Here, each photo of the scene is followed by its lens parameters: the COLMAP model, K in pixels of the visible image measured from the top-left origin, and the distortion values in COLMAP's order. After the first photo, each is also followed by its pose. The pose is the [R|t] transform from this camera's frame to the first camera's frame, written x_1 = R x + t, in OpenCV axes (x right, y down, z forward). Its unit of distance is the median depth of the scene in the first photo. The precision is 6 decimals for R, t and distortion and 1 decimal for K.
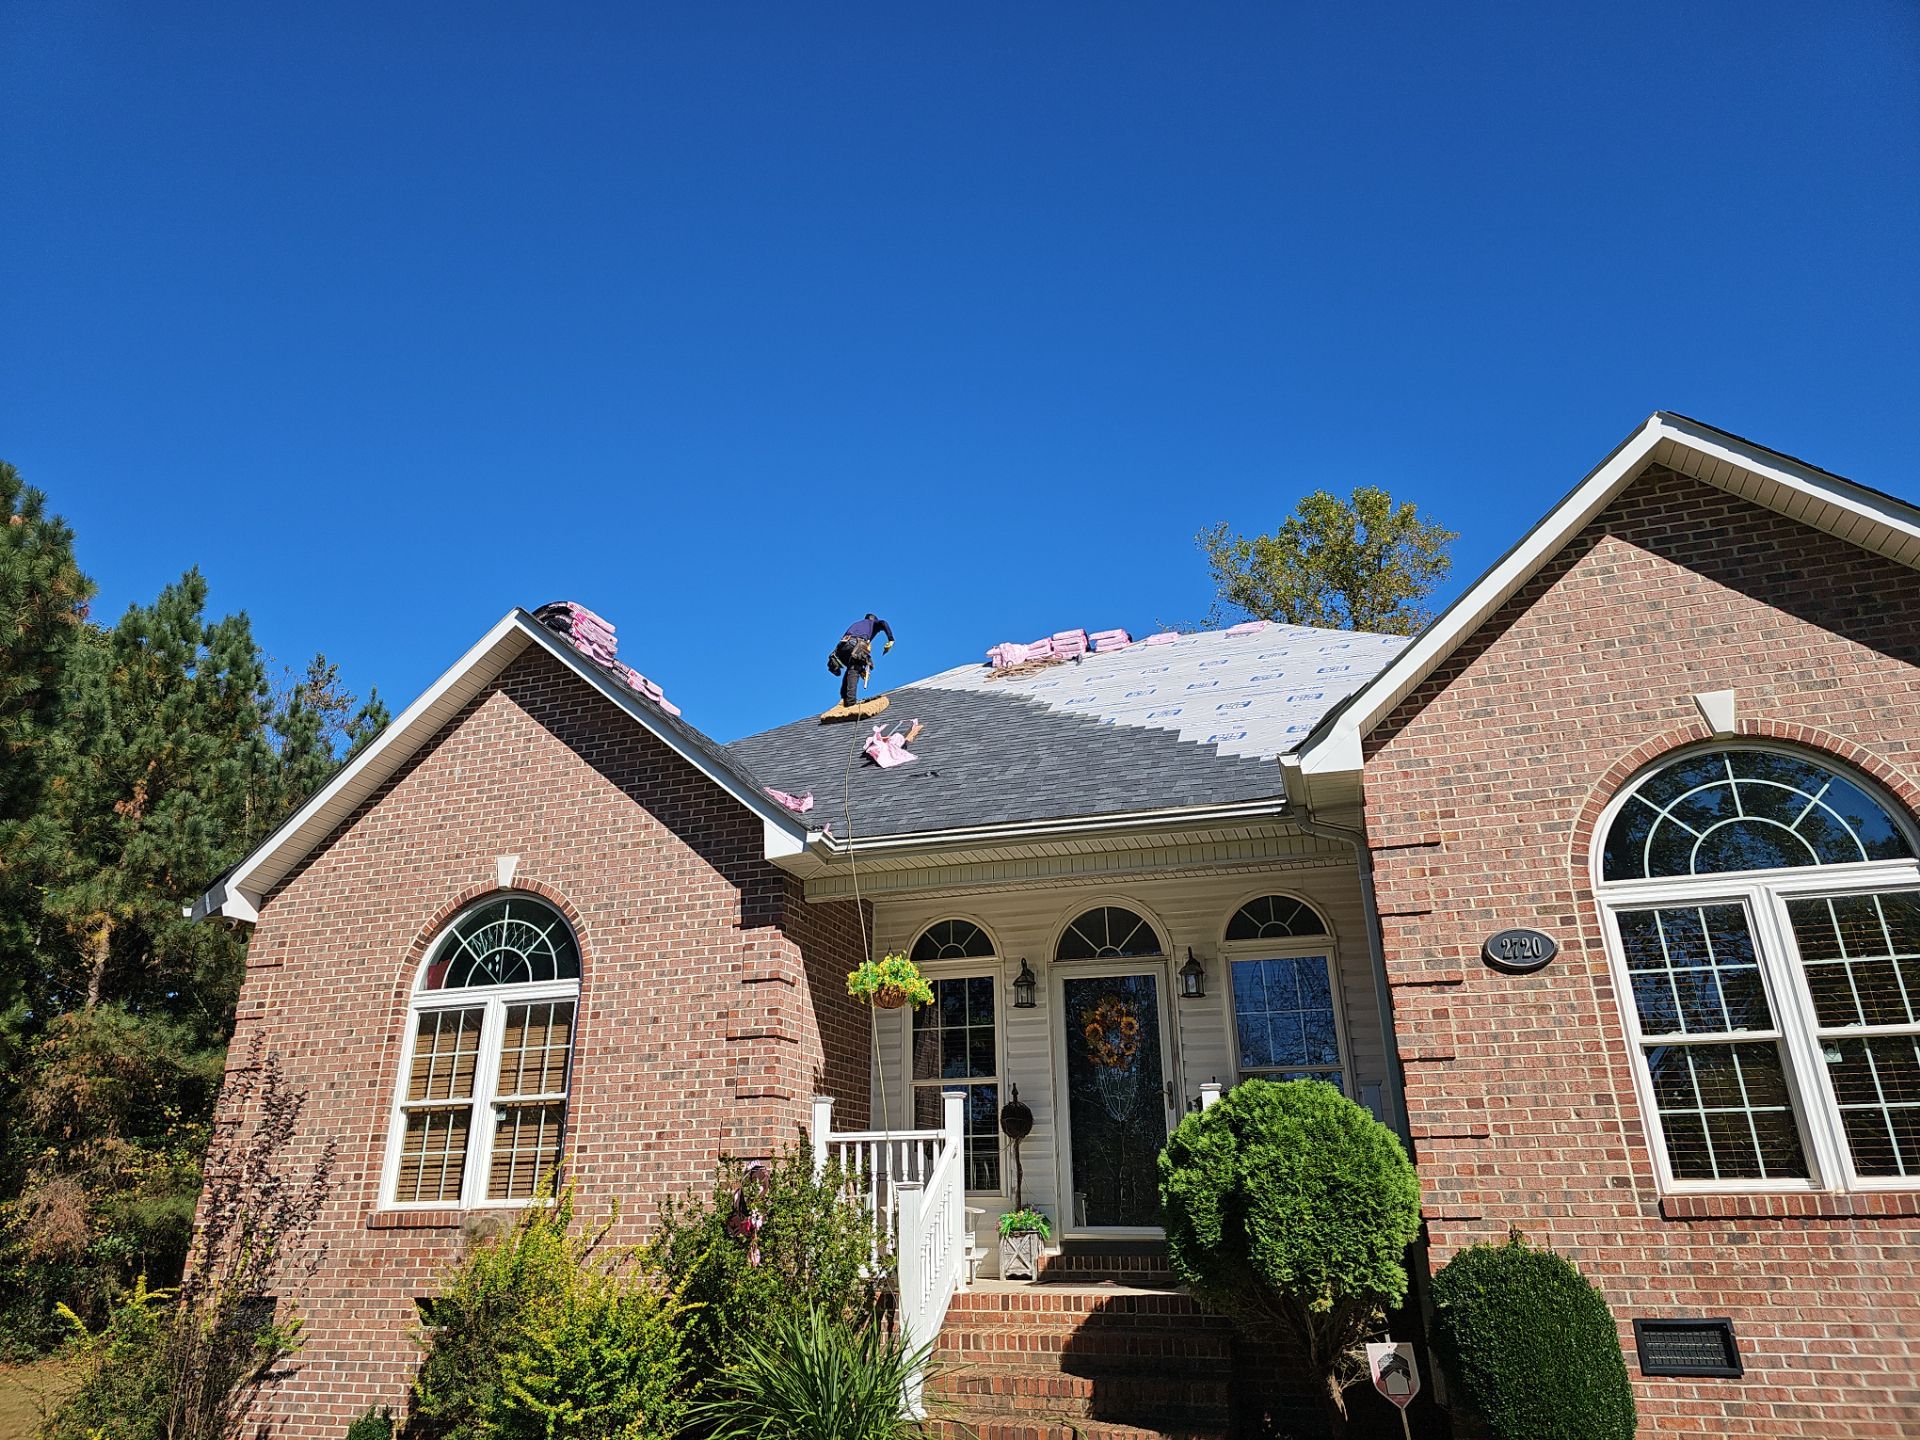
lens RADIAL K [[1301.8, 0, 960.0], [0, 1301.8, 720.0], [0, 0, 1]] dist [0.079195, -0.086236]
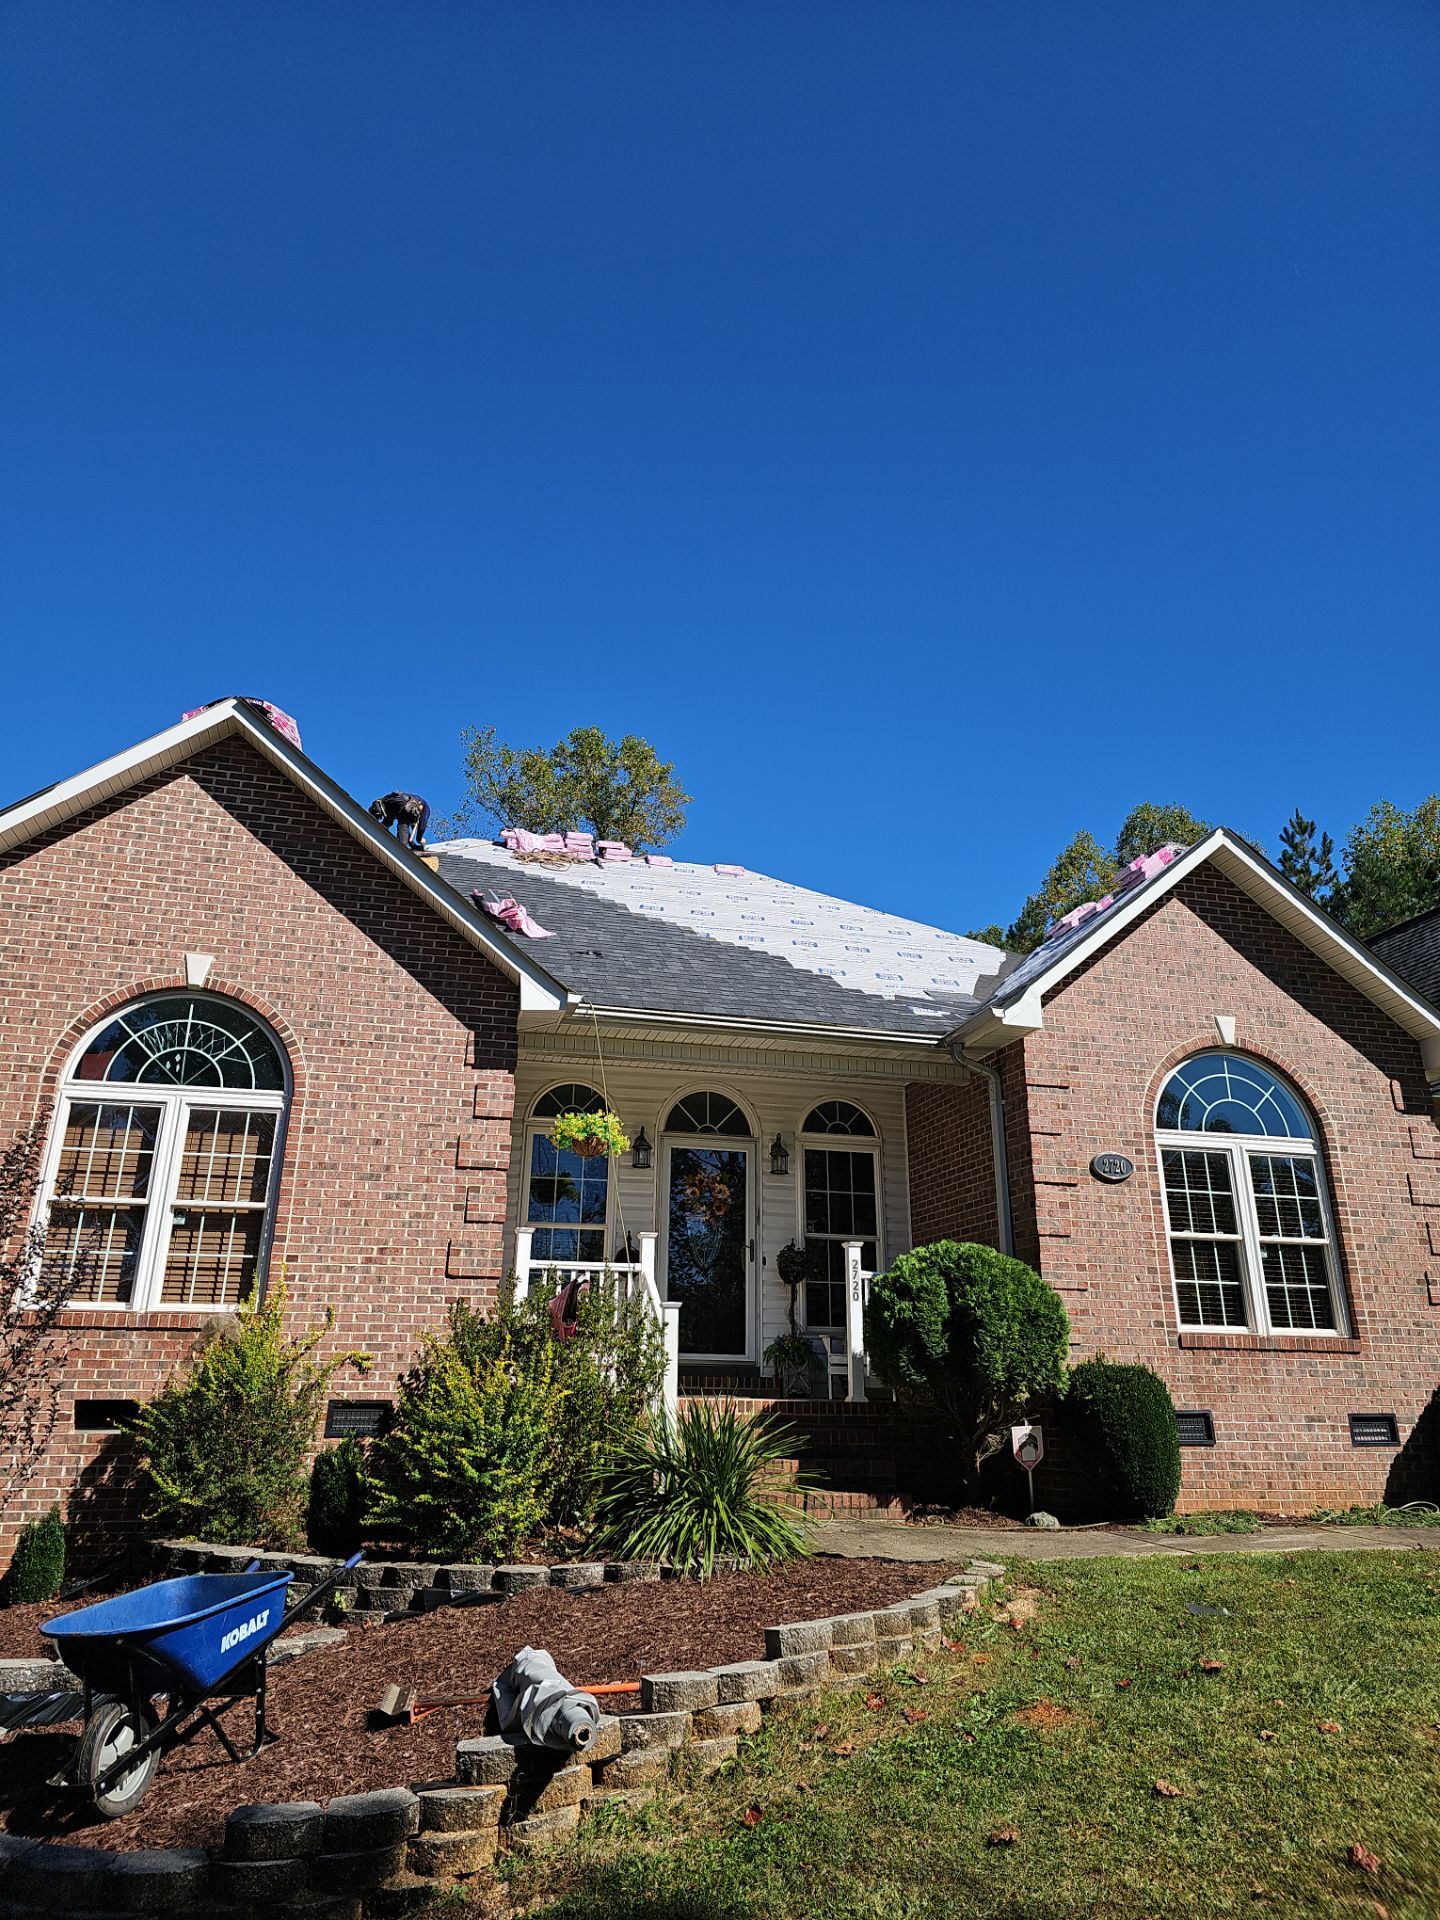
lens RADIAL K [[1301.8, 0, 720.0], [0, 1301.8, 960.0], [0, 0, 1]] dist [0.079195, -0.086236]
pose [[0.839077, 0.188759, 0.510215, -0.554054], [-0.208384, 0.977861, -0.019071, 0.050923], [-0.502519, -0.090319, 0.859836, -0.012711]]
